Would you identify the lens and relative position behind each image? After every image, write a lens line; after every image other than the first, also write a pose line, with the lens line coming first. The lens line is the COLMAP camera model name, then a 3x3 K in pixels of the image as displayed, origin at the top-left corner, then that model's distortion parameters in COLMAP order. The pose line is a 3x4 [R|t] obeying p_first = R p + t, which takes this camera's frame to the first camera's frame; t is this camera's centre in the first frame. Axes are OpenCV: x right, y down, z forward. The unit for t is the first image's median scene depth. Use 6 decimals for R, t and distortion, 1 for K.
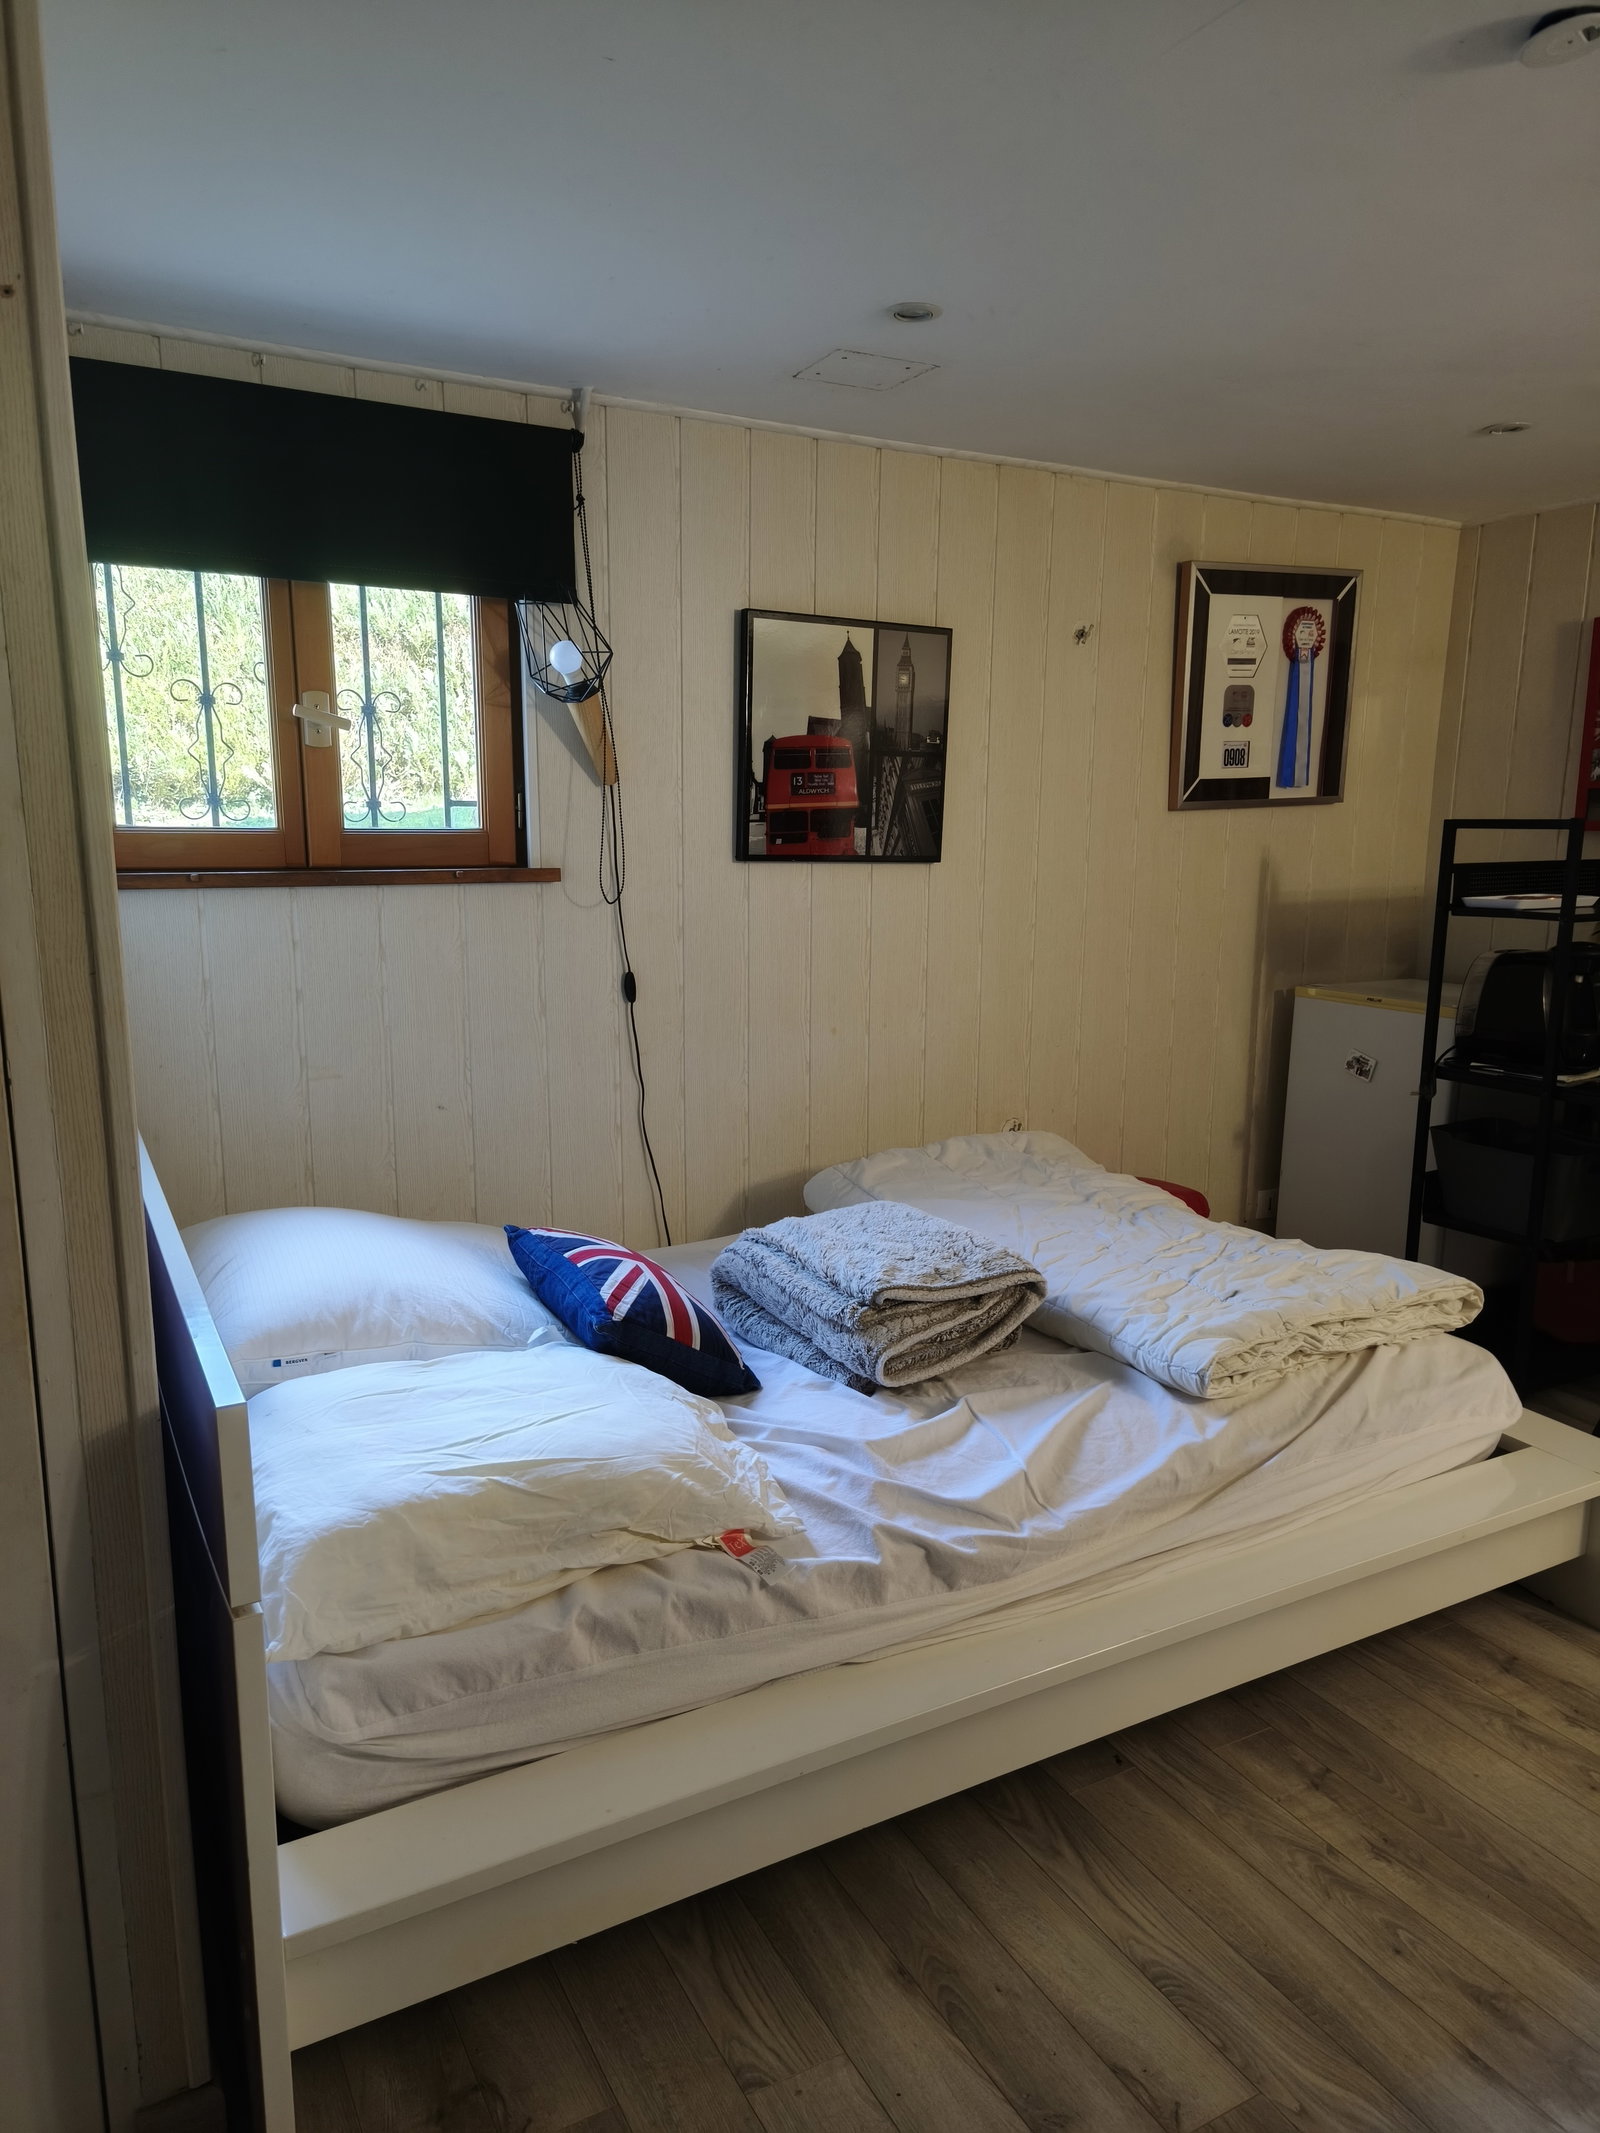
lens RADIAL K [[1401.0, 0, 784.5], [0, 1401.0, 1080.4], [0, 0, 1]] dist [0.064332, -0.042677]
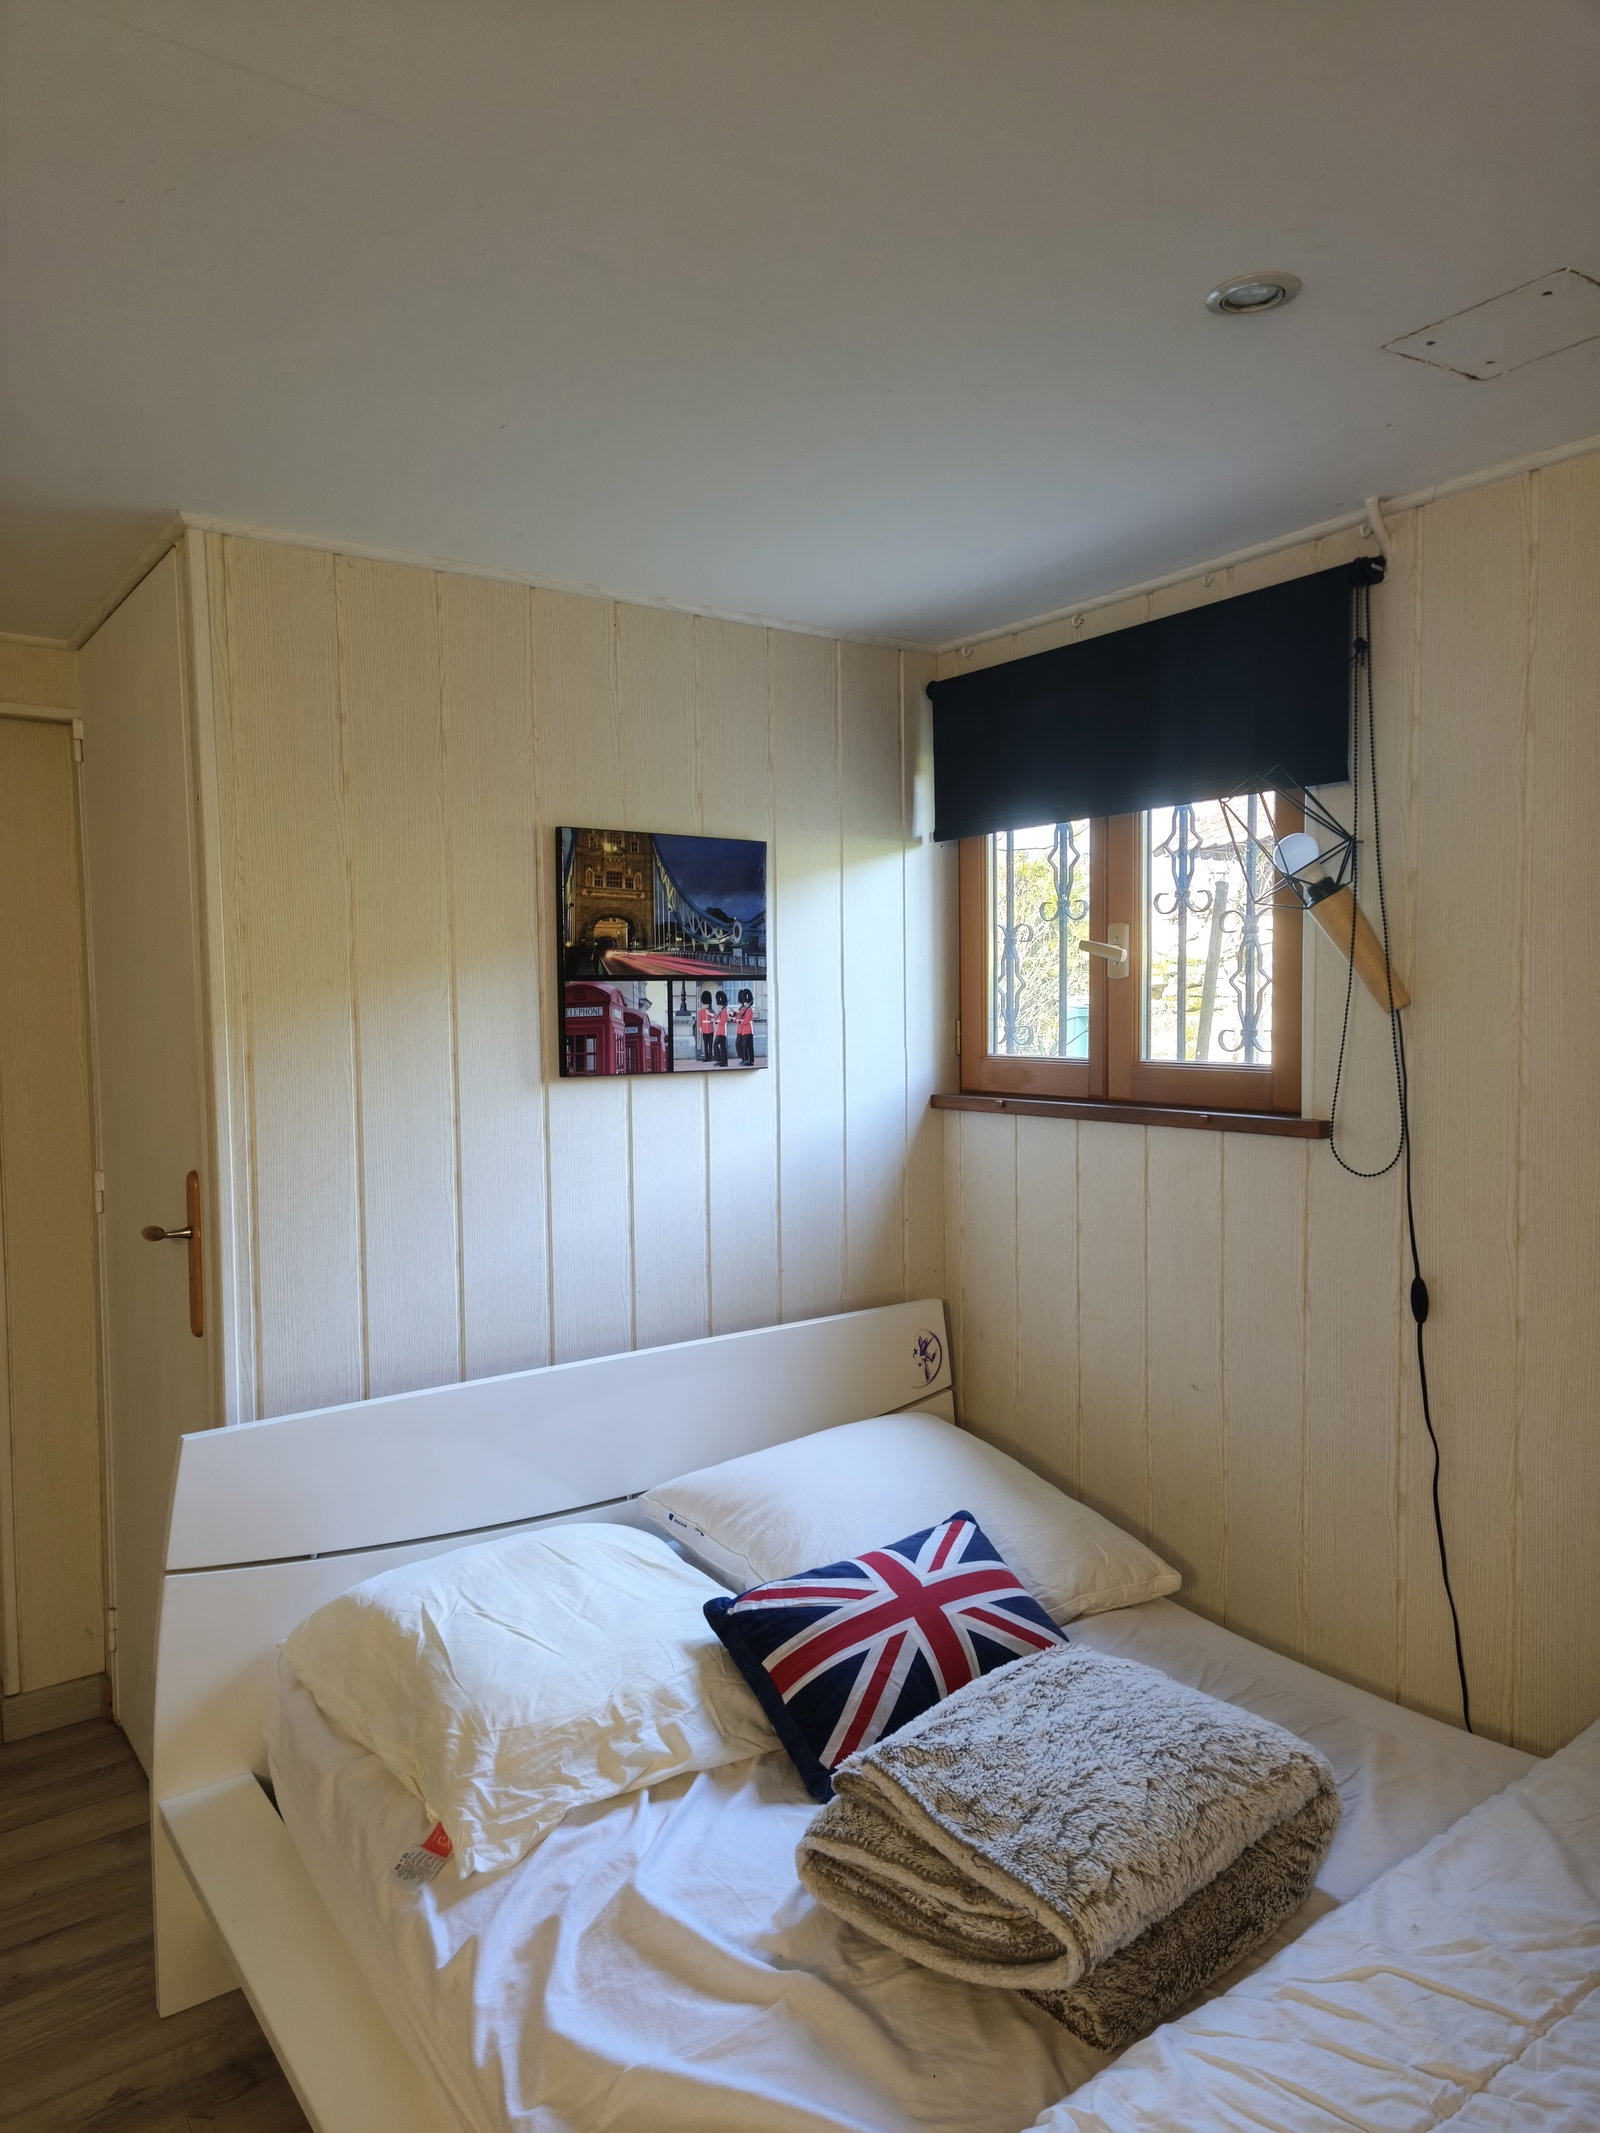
lens RADIAL K [[1401.0, 0, 784.5], [0, 1401.0, 1080.4], [0, 0, 1]] dist [0.064332, -0.042677]
pose [[0.127286, 0.054671, -0.990358, 0.473500], [-0.170271, 0.984862, 0.032484, -0.126240], [0.977142, 0.164495, 0.134668, 0.519854]]
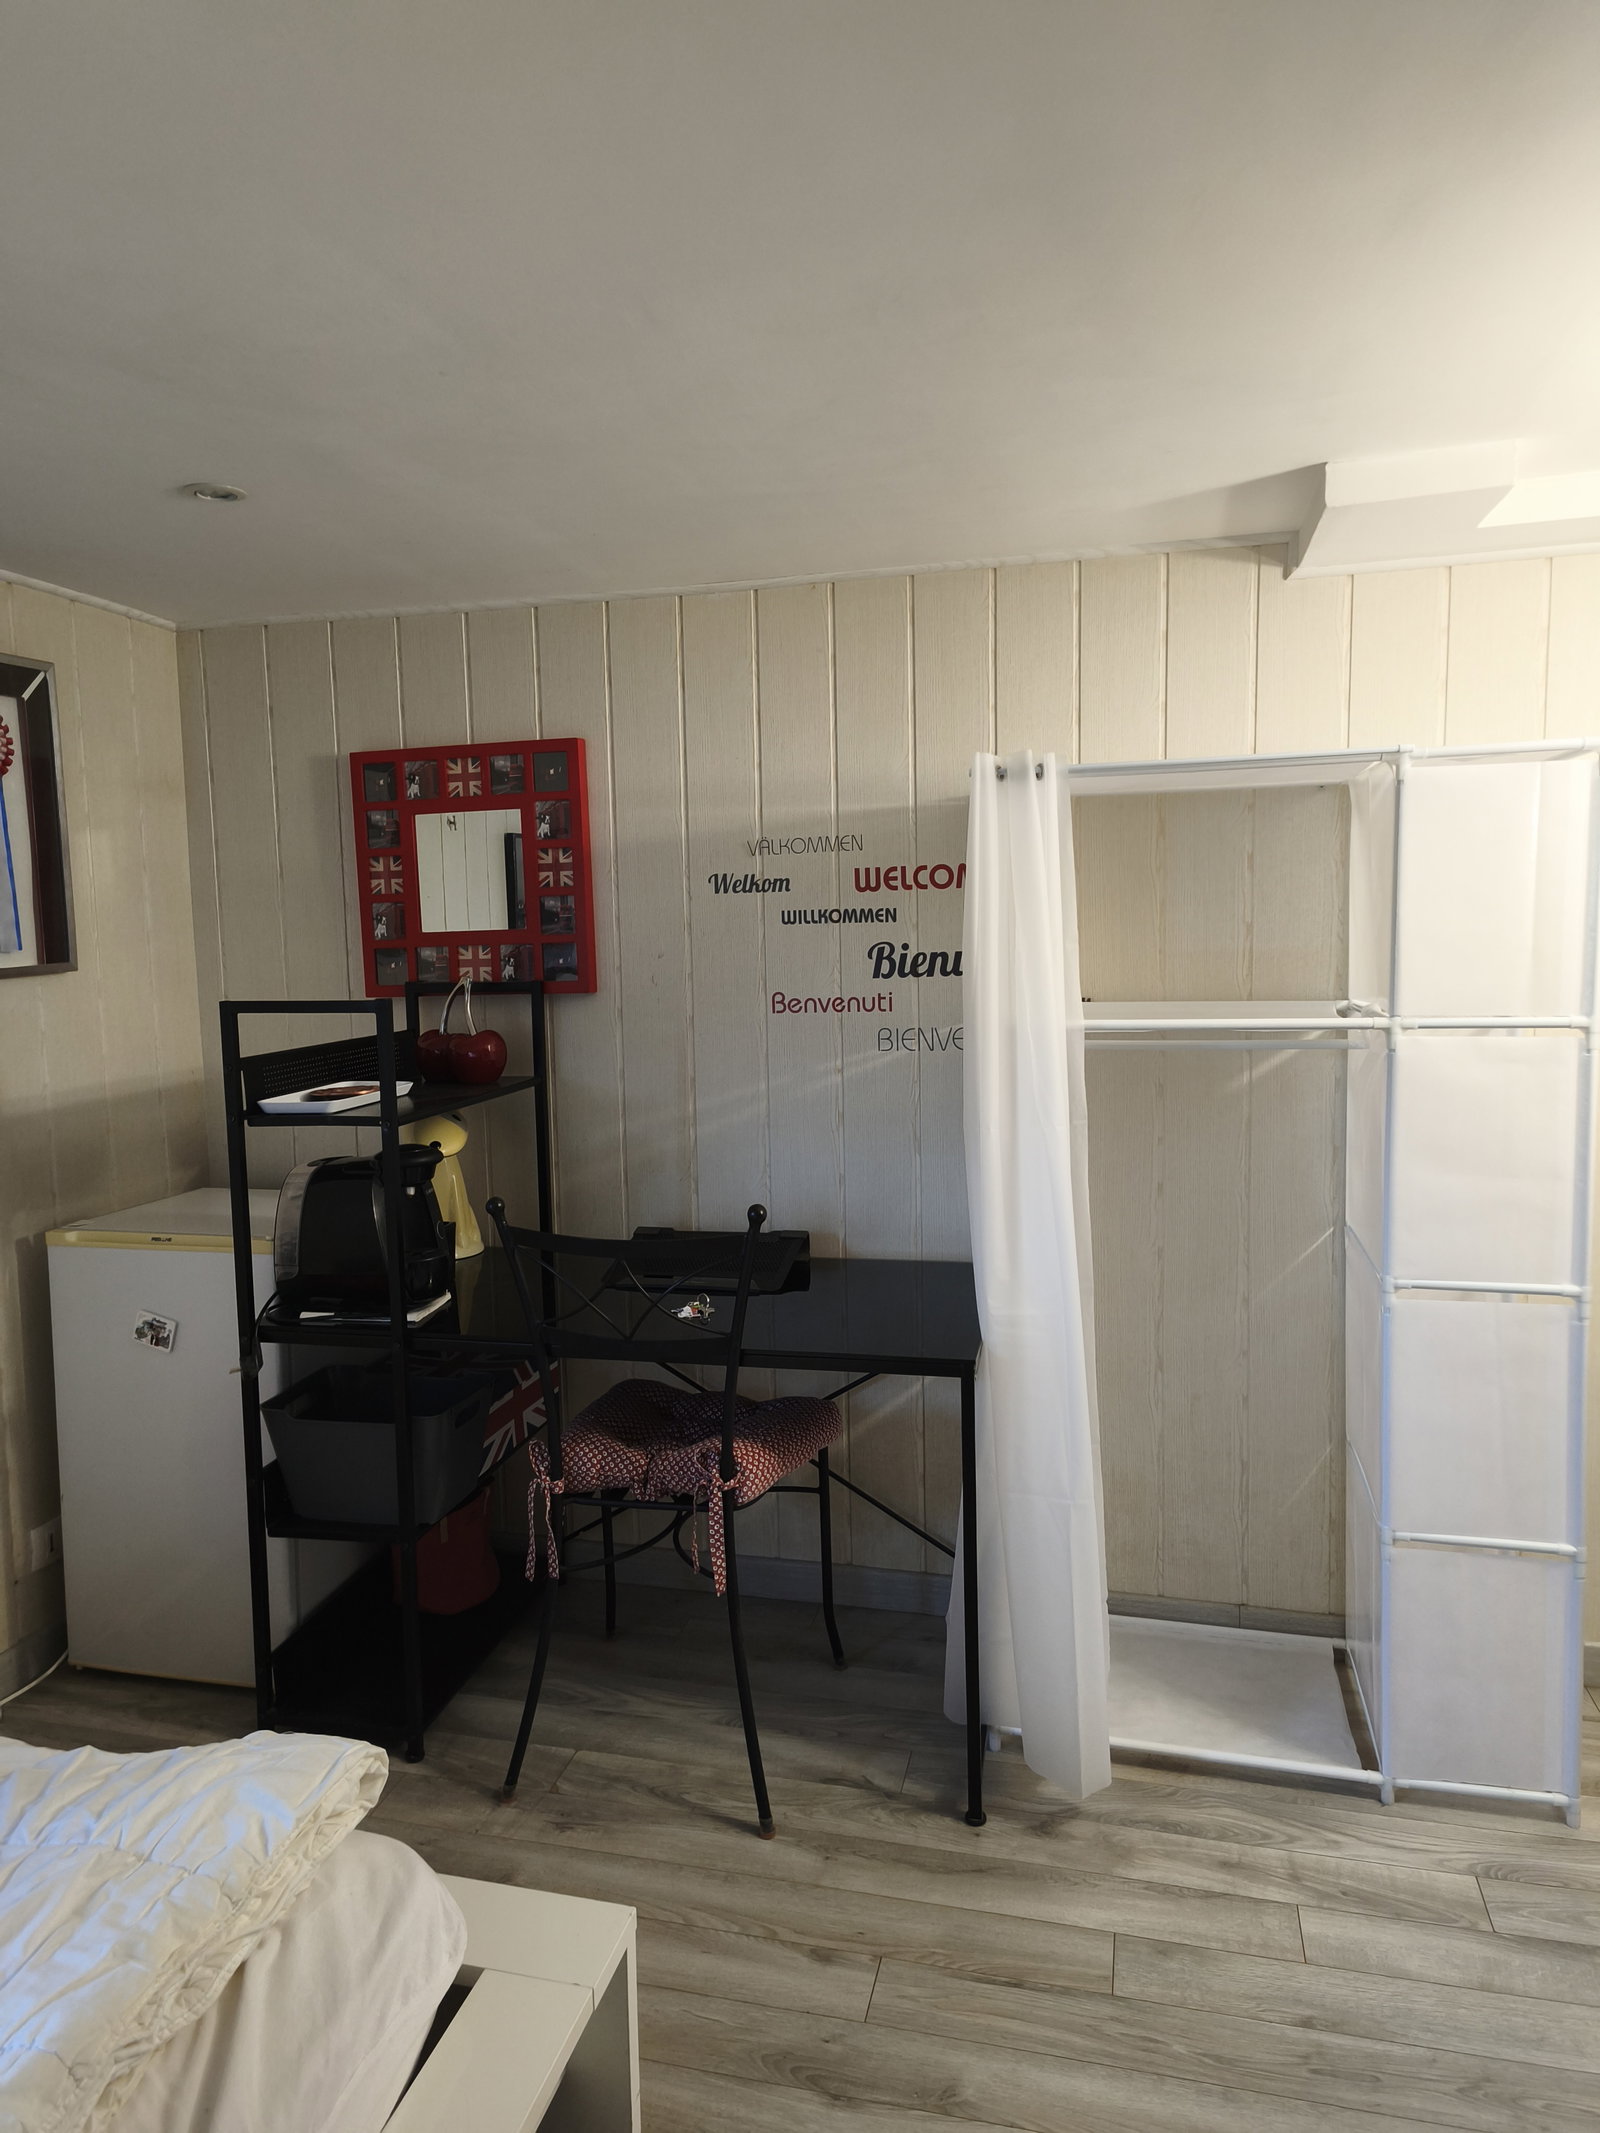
lens RADIAL K [[1402.1, 0, 786.1], [0, 1402.1, 1061.2], [0, 0, 1]] dist [0.069851, -0.056019]
pose [[0.684148, -0.090147, 0.723750, 0.119339], [0.155580, 0.987530, -0.024065, -0.082803], [-0.712556, 0.129065, 0.689642, 0.261290]]
